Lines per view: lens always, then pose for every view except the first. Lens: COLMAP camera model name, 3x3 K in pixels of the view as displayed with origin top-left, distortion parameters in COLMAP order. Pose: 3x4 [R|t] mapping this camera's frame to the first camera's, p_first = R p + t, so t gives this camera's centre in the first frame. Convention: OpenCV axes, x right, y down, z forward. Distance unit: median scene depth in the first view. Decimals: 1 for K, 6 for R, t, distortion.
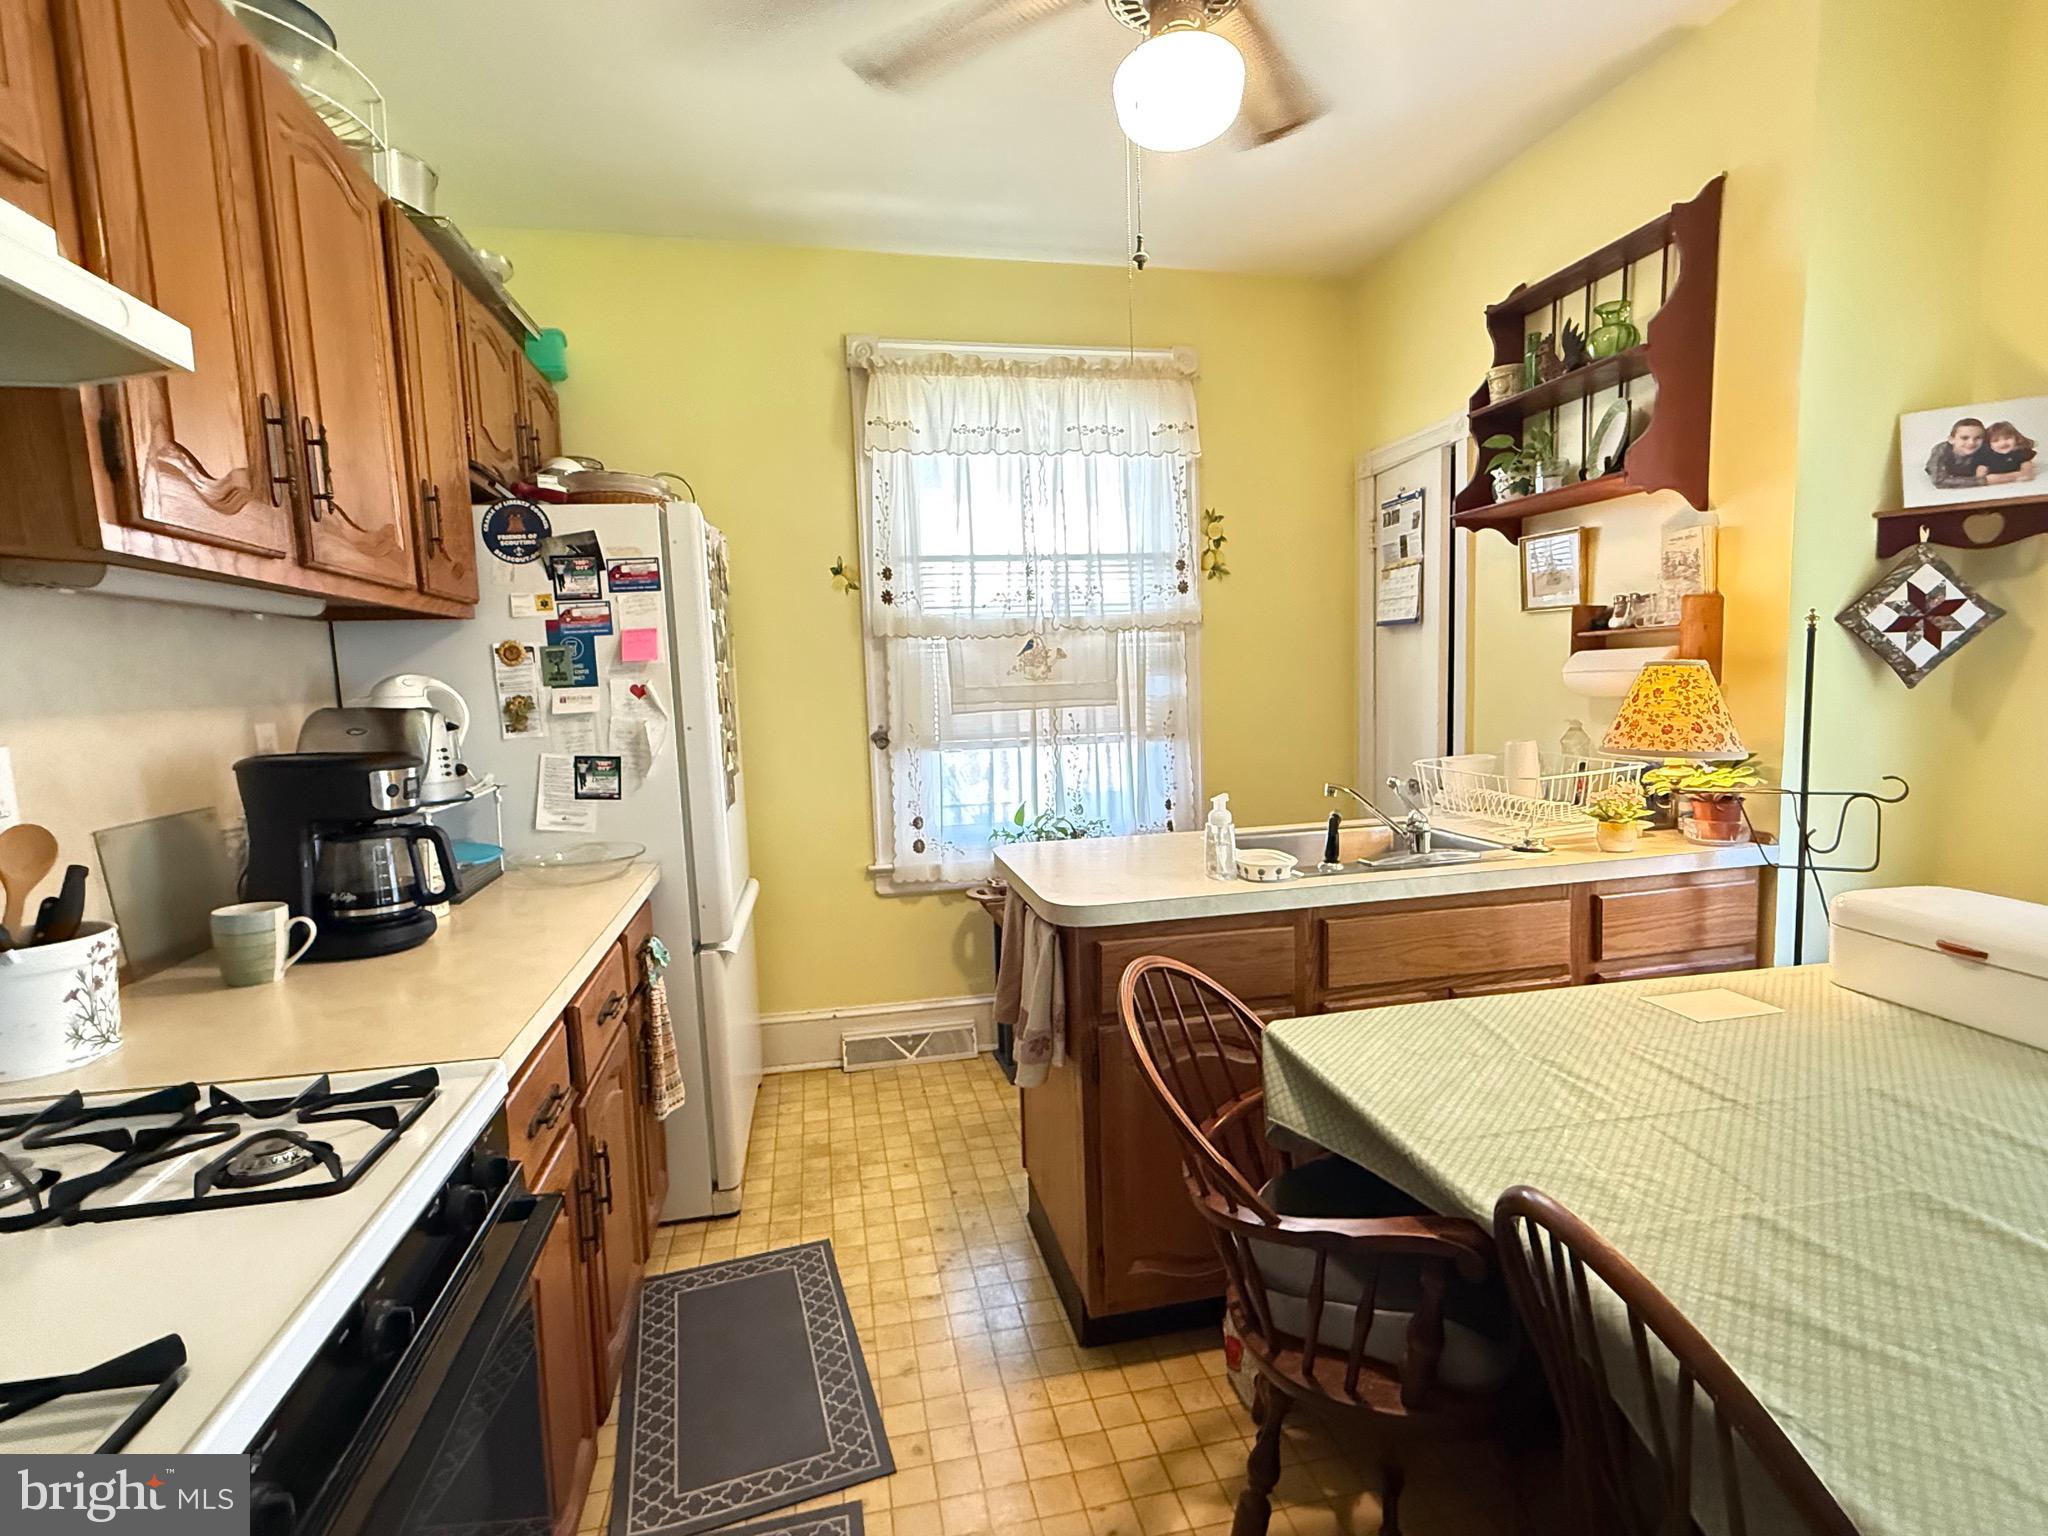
lens RADIAL K [[991.3, 0, 1023.3], [0, 991.3, 770.0], [0, 0, 1]] dist [-0.001112, 0.001789]
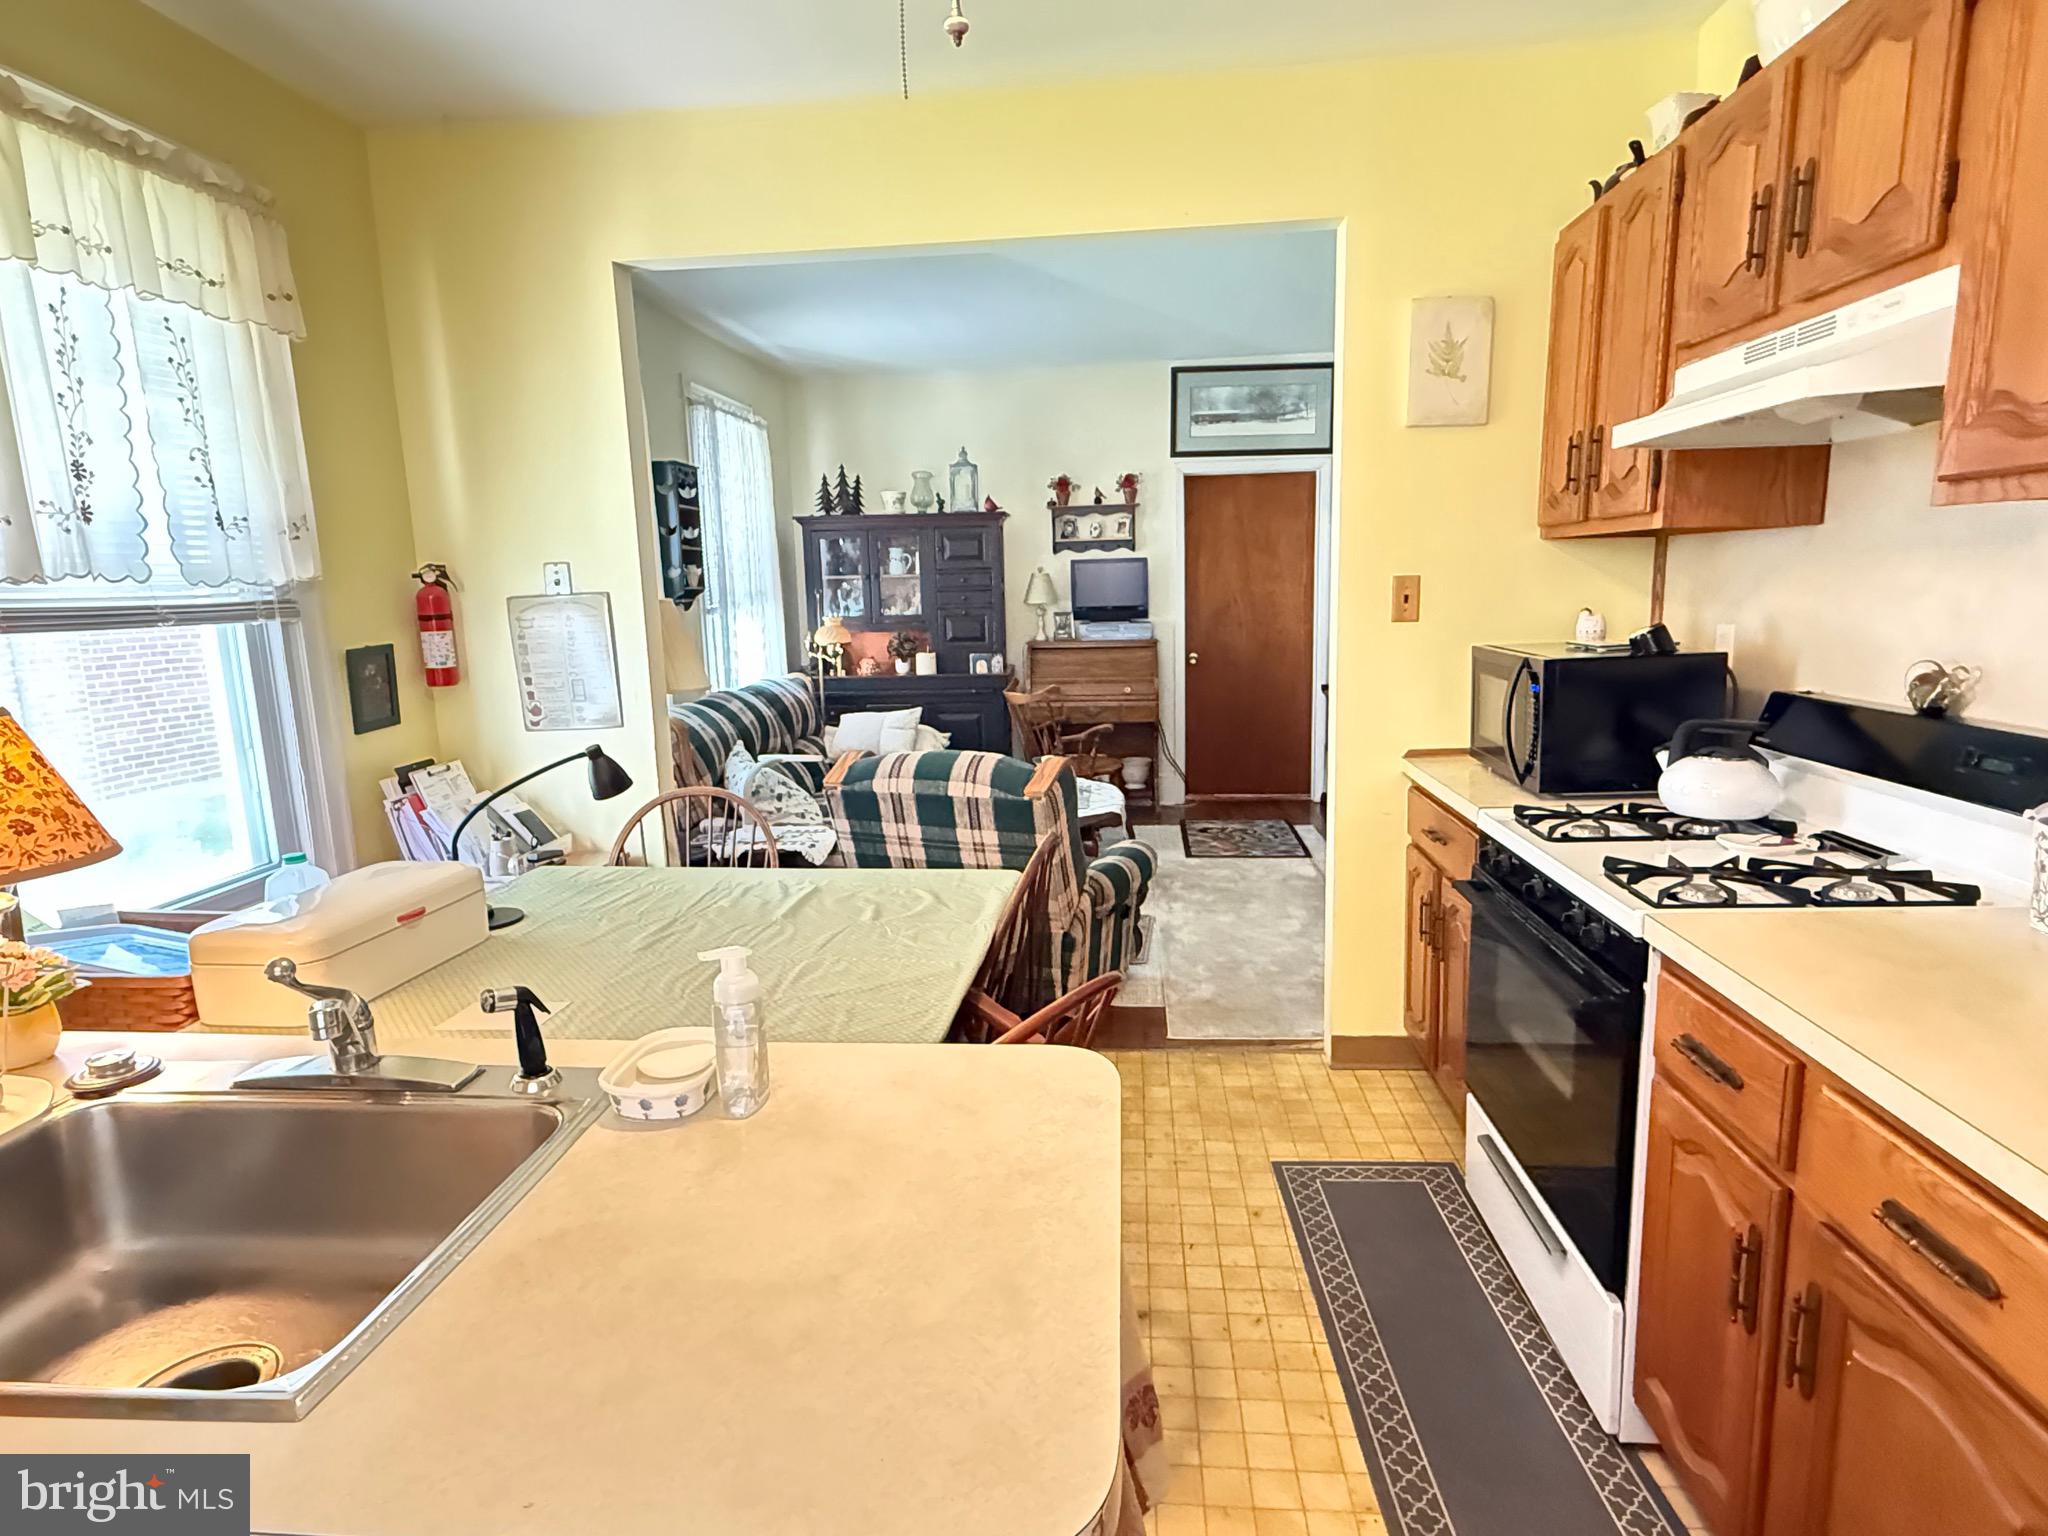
lens RADIAL K [[1100.3, 0, 1024.0], [0, 1100.3, 777.4], [0, 0, 1]] dist [-0.001867, -0.003017]
pose [[-0.951855, 0.006612, 0.306476, -0.083689], [0.089522, 0.962181, 0.257282, -0.135500], [-0.293184, 0.272332, -0.916449, 1.056311]]
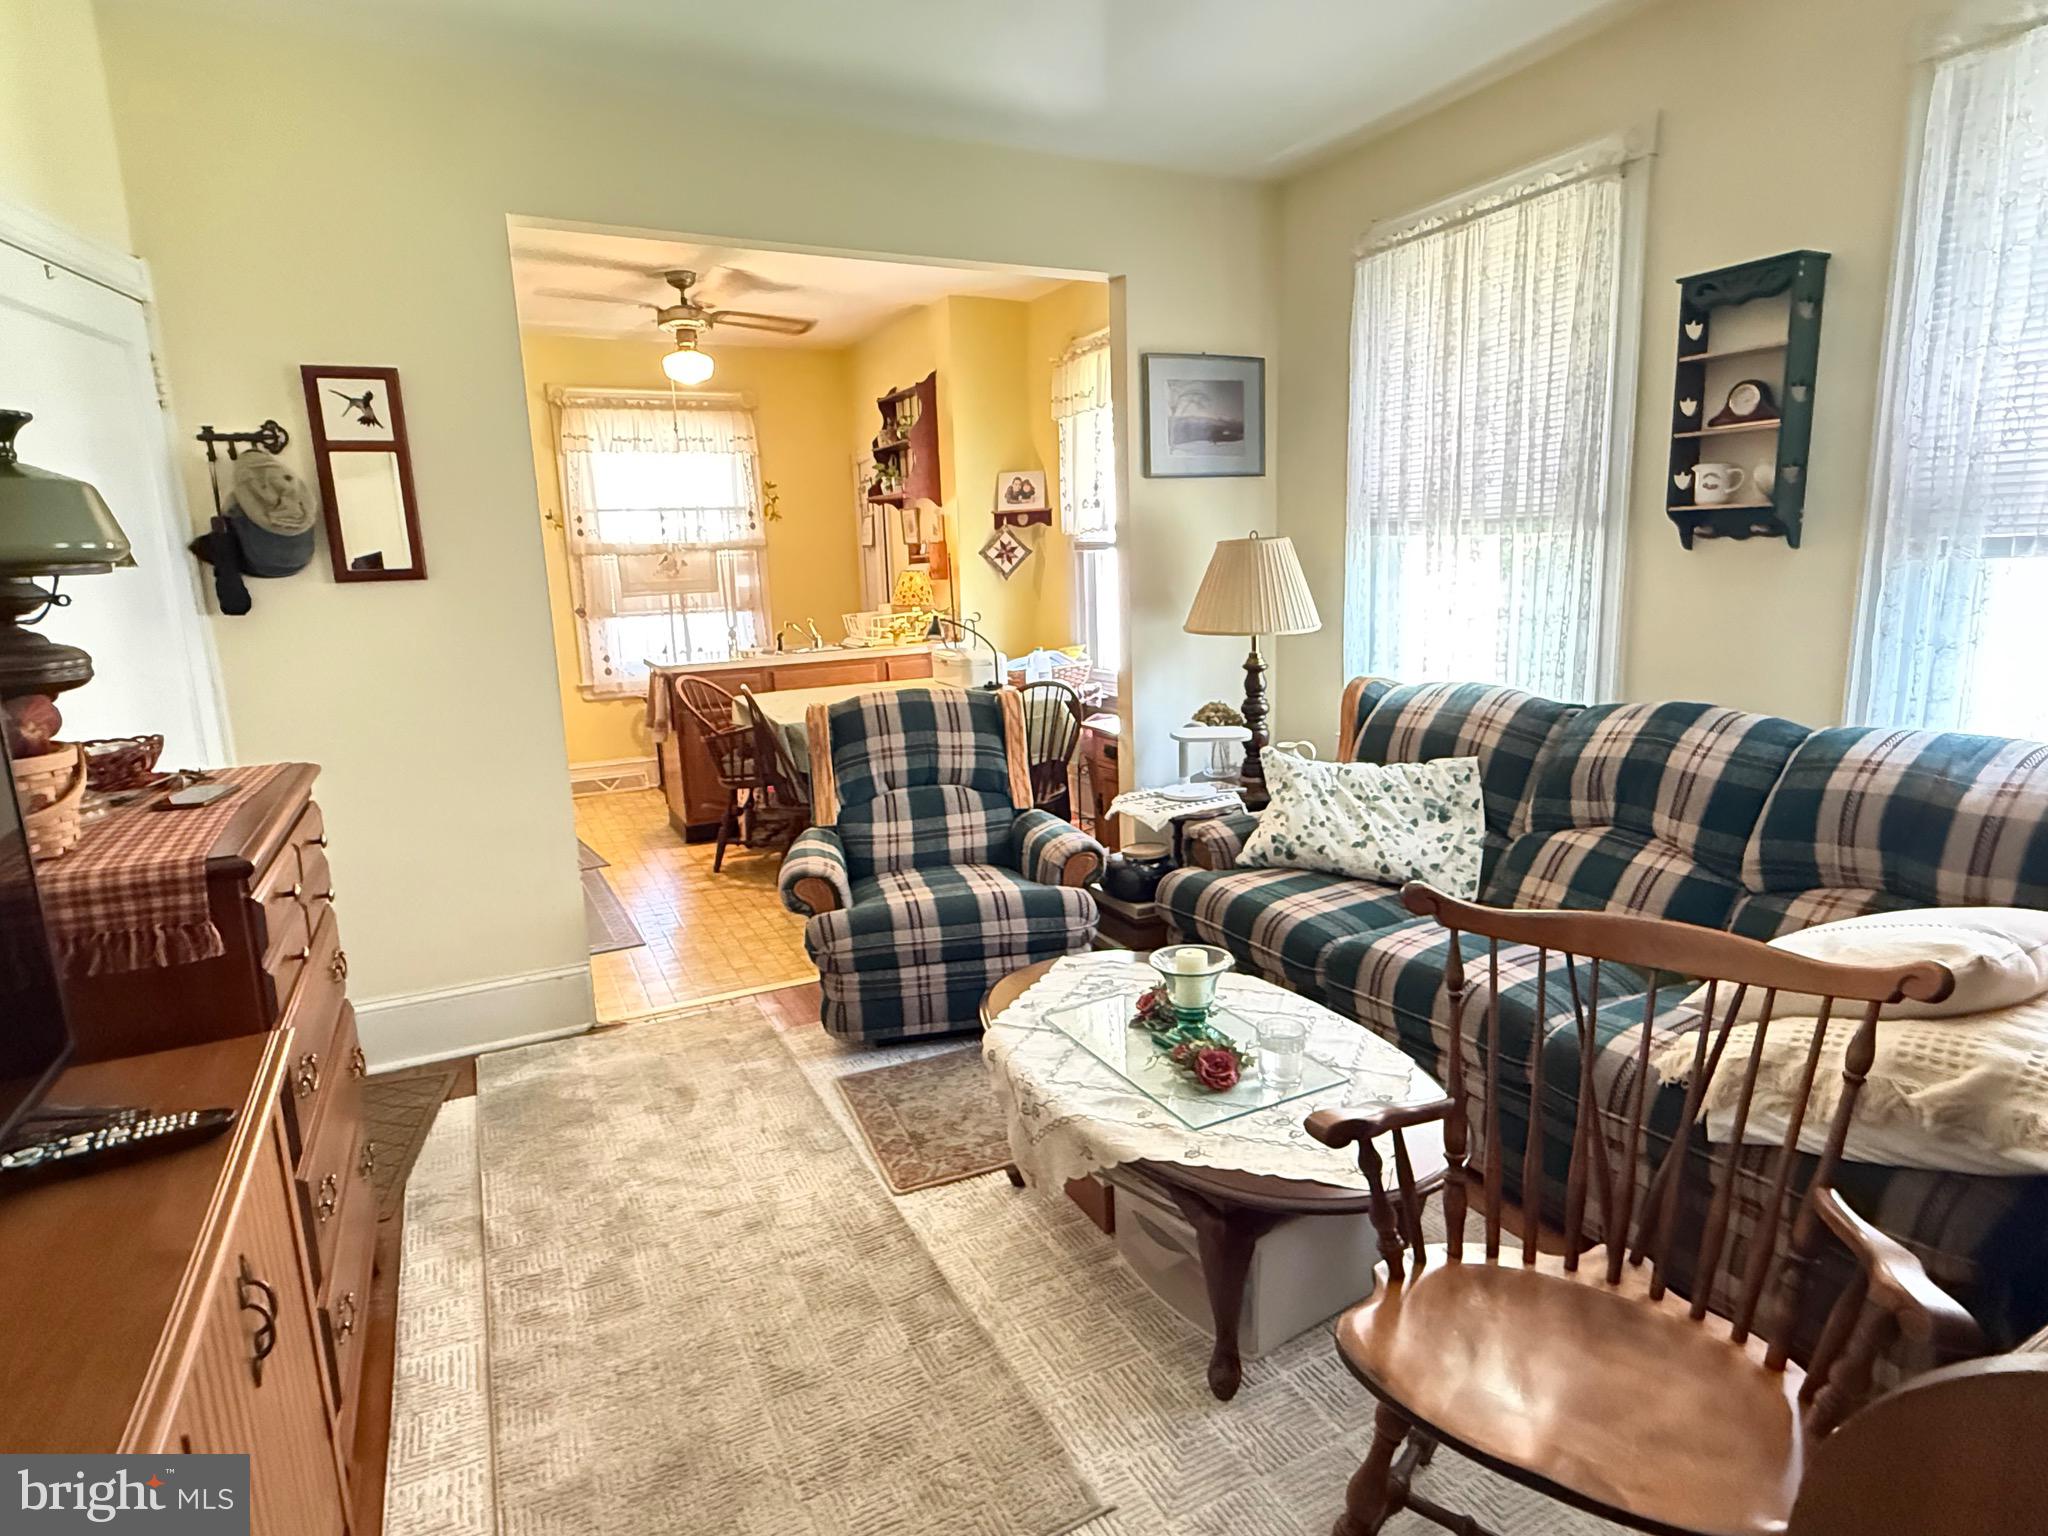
lens RADIAL K [[1100.3, 0, 1034.2], [0, 1100.3, 769.0], [0, 0, 1]] dist [-0.001867, -0.003017]
pose [[0.964692, -0.050535, 0.258487, 0.145078], [0.028263, 0.995615, 0.089169, 0.119987], [-0.261859, -0.078715, 0.961891, -1.414349]]
